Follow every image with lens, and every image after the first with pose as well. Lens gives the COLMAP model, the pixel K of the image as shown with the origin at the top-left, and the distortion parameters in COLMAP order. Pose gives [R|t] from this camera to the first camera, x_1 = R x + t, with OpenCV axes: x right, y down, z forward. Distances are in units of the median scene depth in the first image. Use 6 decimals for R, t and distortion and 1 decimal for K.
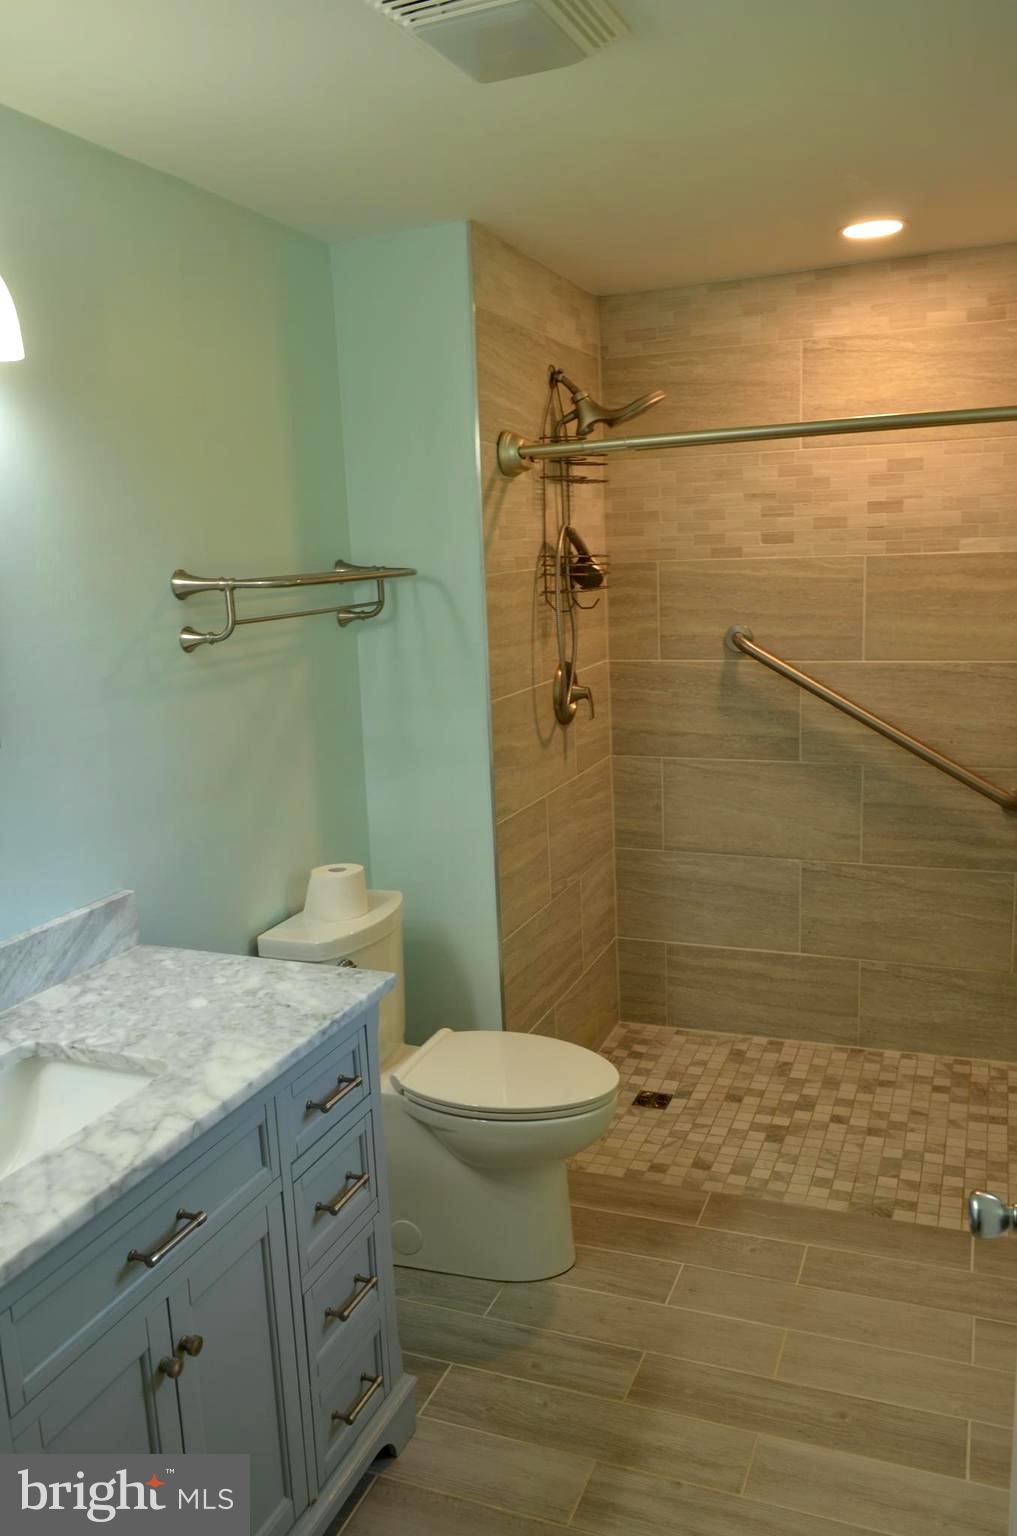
lens RADIAL K [[1206.9, 0, 510.2], [0, 1206.9, 766.9], [0, 0, 1]] dist [-0.016984, 0.004895]
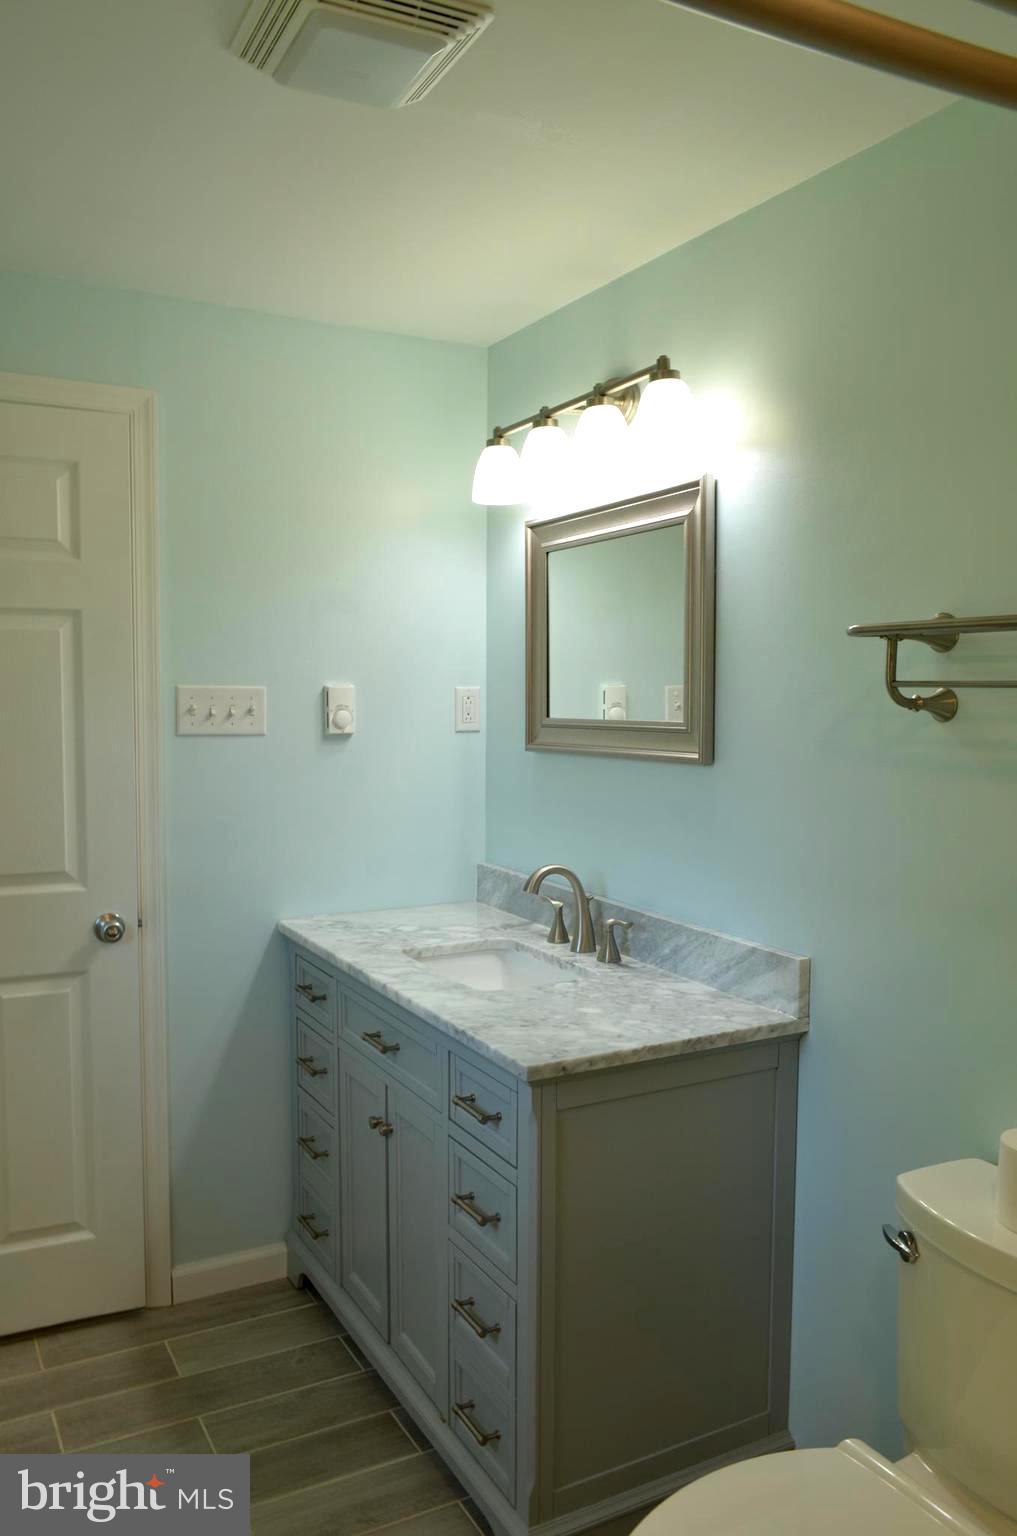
lens RADIAL K [[1206.9, 0, 509.1], [0, 1206.9, 769.6], [0, 0, 1]] dist [-0.016984, 0.004895]
pose [[-0.642756, 0.091634, -0.760571, 0.579462], [-0.119230, 0.968756, 0.217478, -0.236583], [0.756736, 0.230468, -0.611748, 1.514826]]
